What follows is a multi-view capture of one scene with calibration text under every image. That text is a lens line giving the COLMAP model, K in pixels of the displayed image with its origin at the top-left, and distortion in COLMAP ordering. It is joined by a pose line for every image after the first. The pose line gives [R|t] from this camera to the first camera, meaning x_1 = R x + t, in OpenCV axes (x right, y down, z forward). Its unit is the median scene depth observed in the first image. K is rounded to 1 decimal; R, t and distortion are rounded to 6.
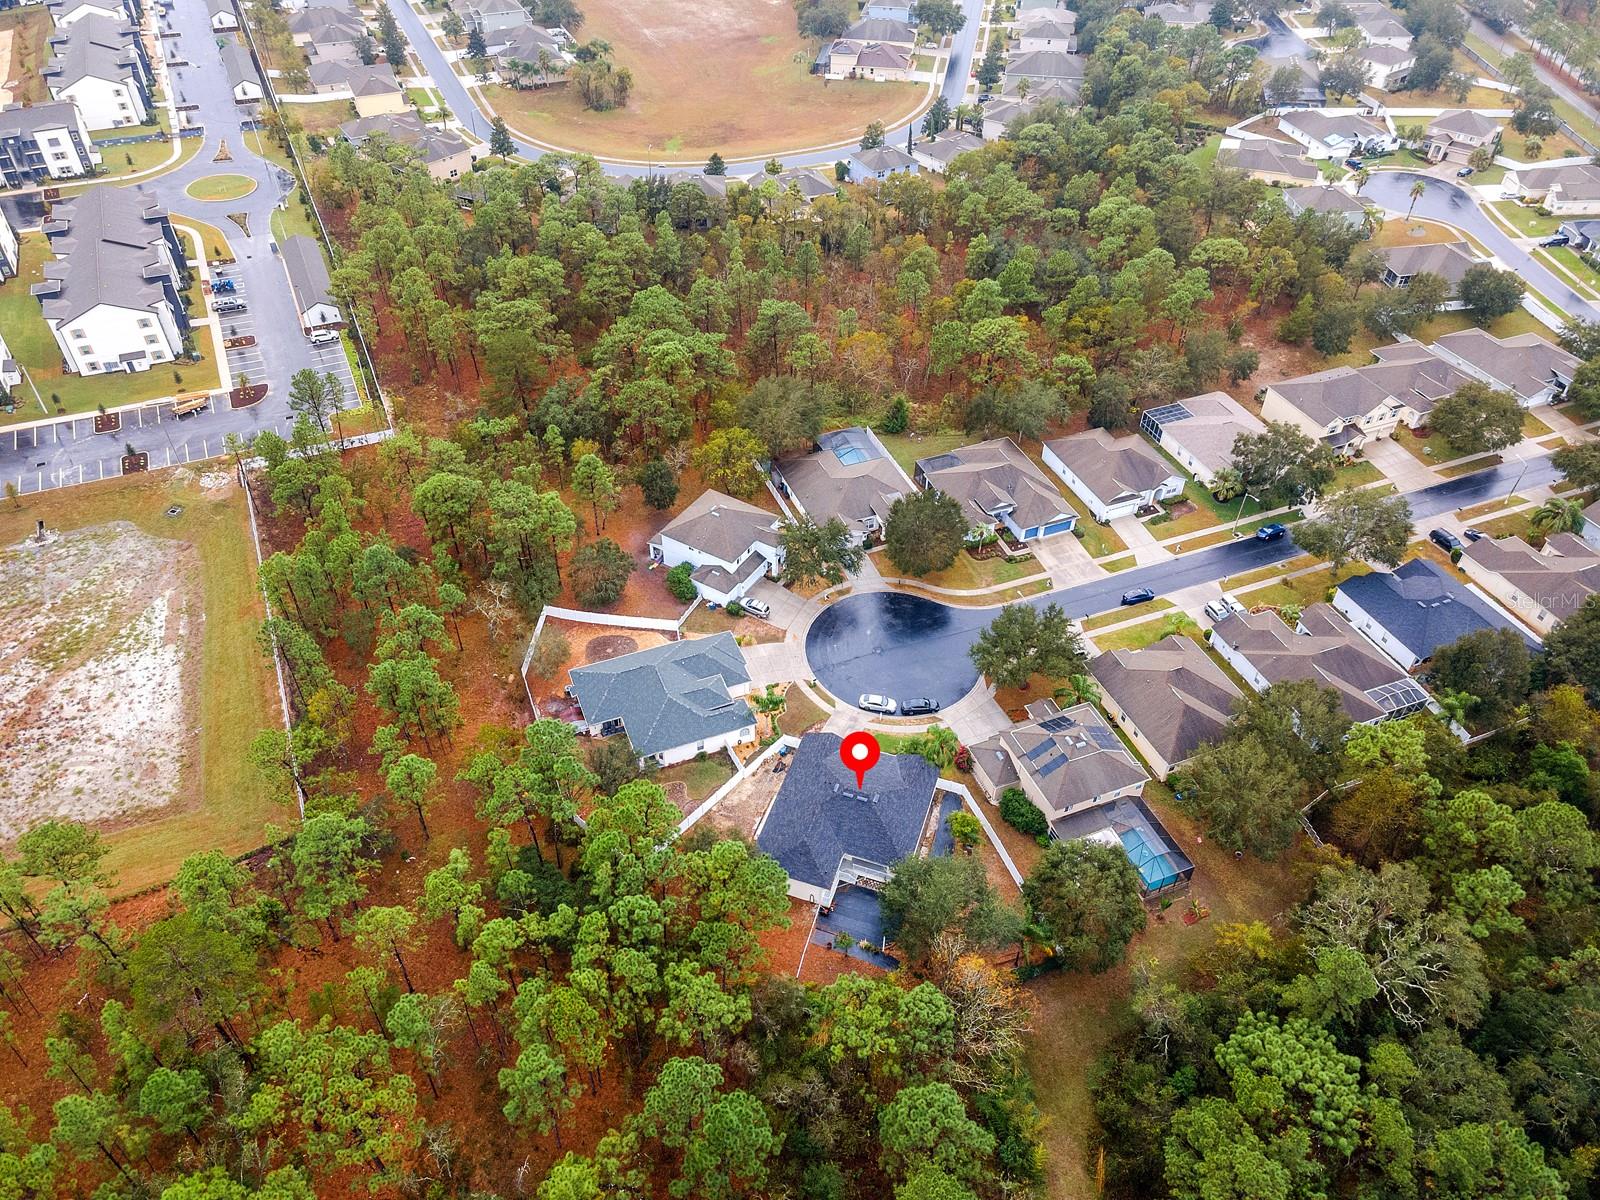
lens RADIAL K [[1116.5, 0, 800.0], [0, 1116.5, 600.0], [0, 0, 1]] dist [0.039571, -0.002649]
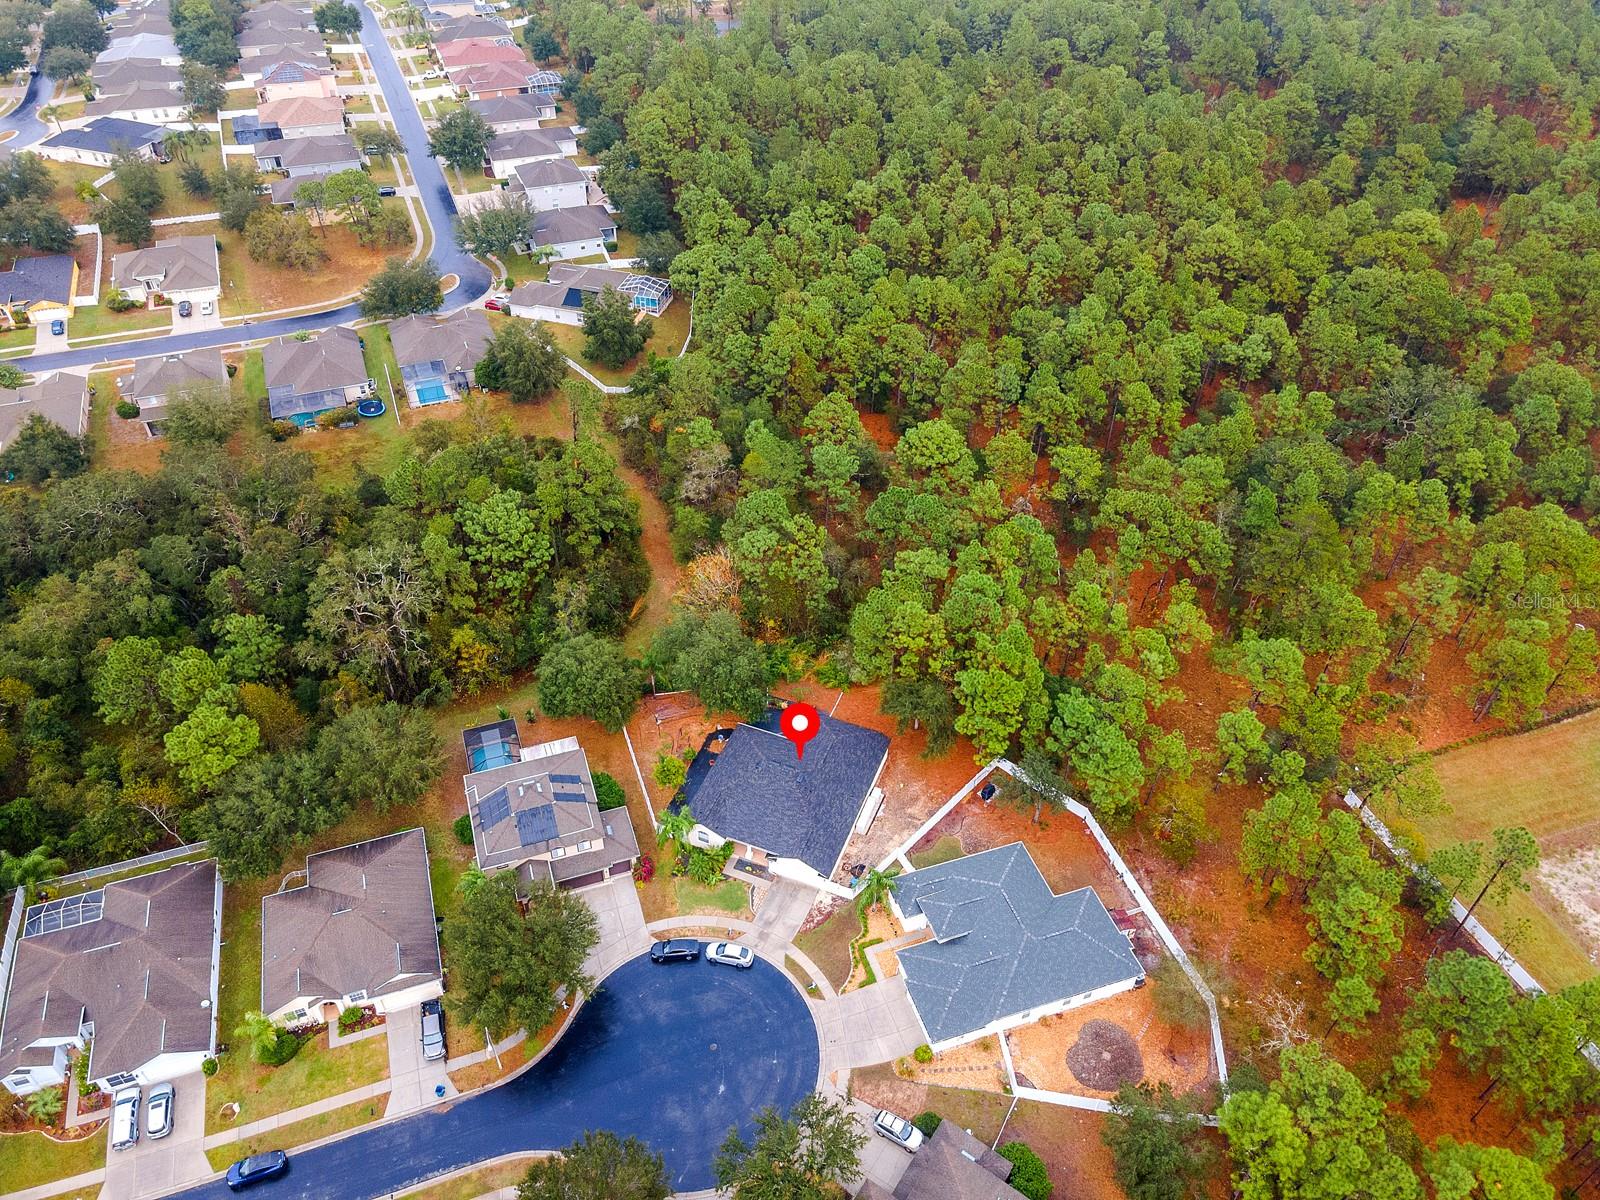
lens RADIAL K [[1206.8, 0, 800.0], [0, 1206.8, 600.0], [0, 0, 1]] dist [0.067073, 0.000139]
pose [[-0.998663, -0.042687, 0.029154, 0.007403], [0.024343, 0.109177, 0.993724, -0.757827], [-0.045602, 0.993105, -0.107992, 0.834781]]
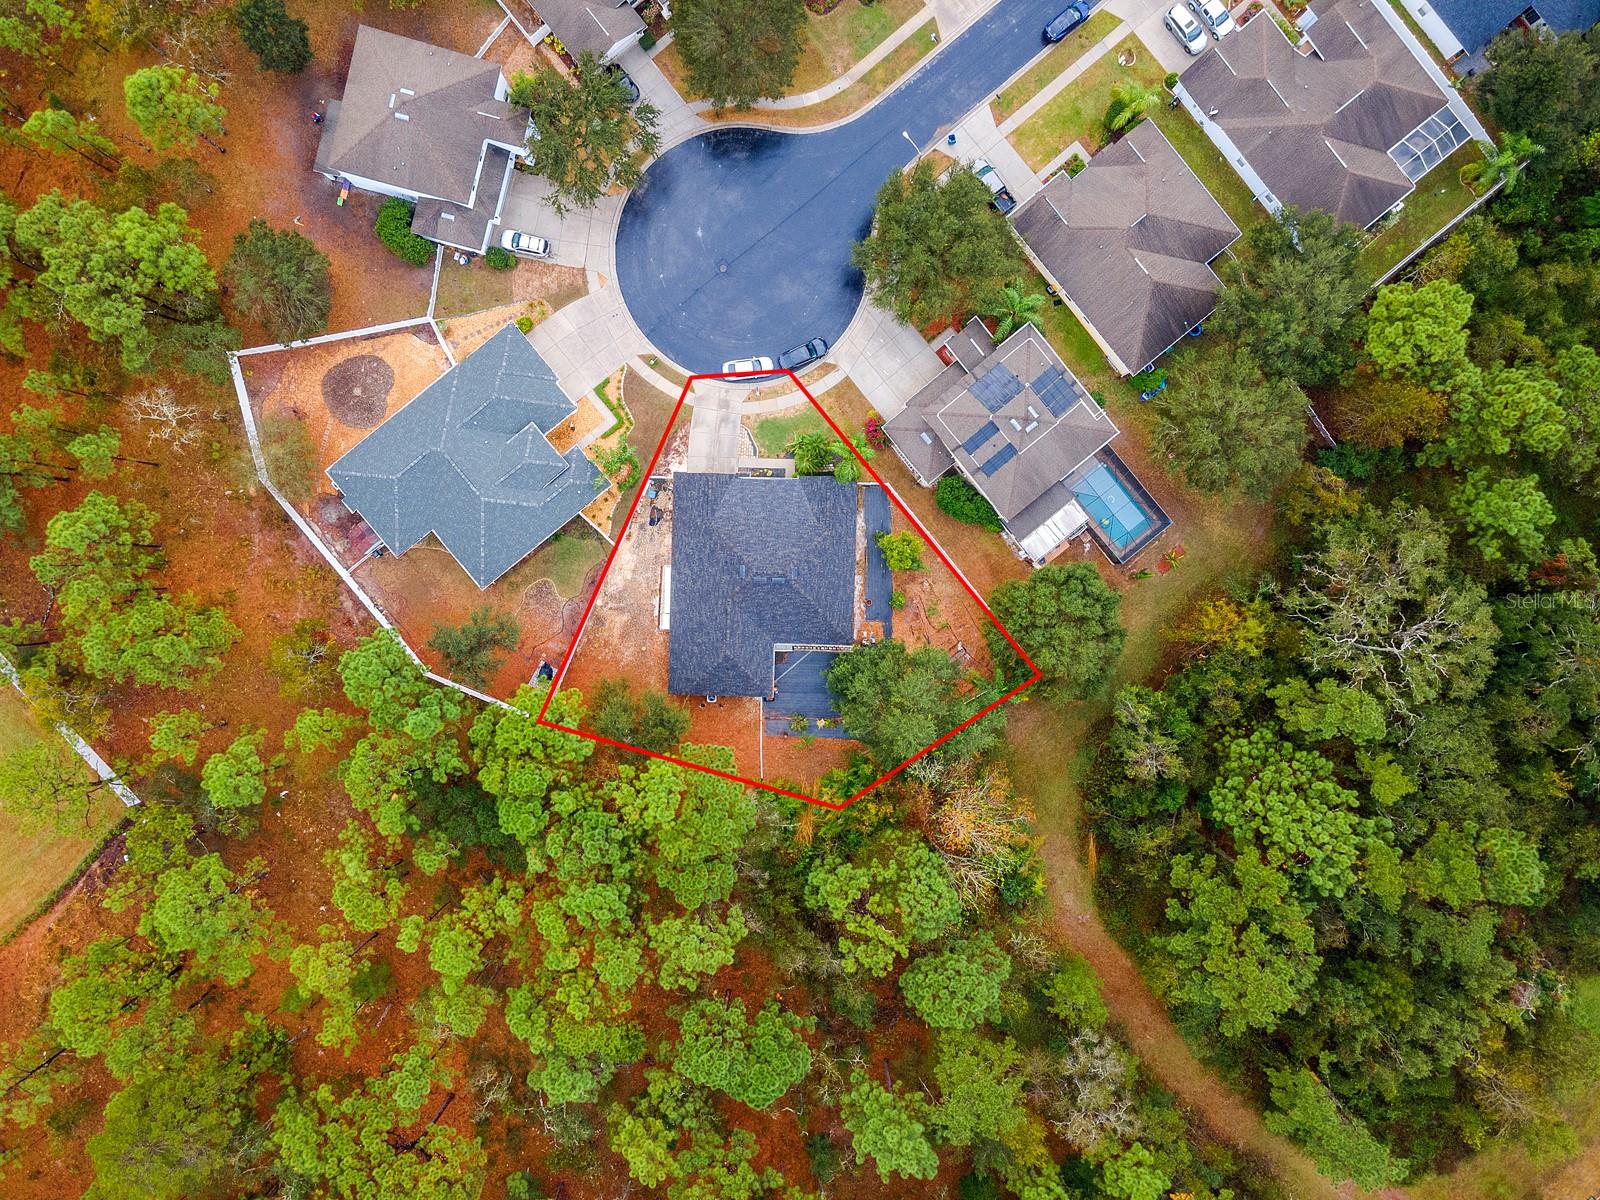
lens RADIAL K [[1116.5, 0, 800.0], [0, 1116.5, 600.0], [0, 0, 1]] dist [0.039571, -0.002649]
pose [[0.954680, -0.297474, -0.009718, 0.063556], [0.205177, 0.634119, 0.745517, -0.350016], [-0.215610, -0.713724, 0.666416, 0.387631]]
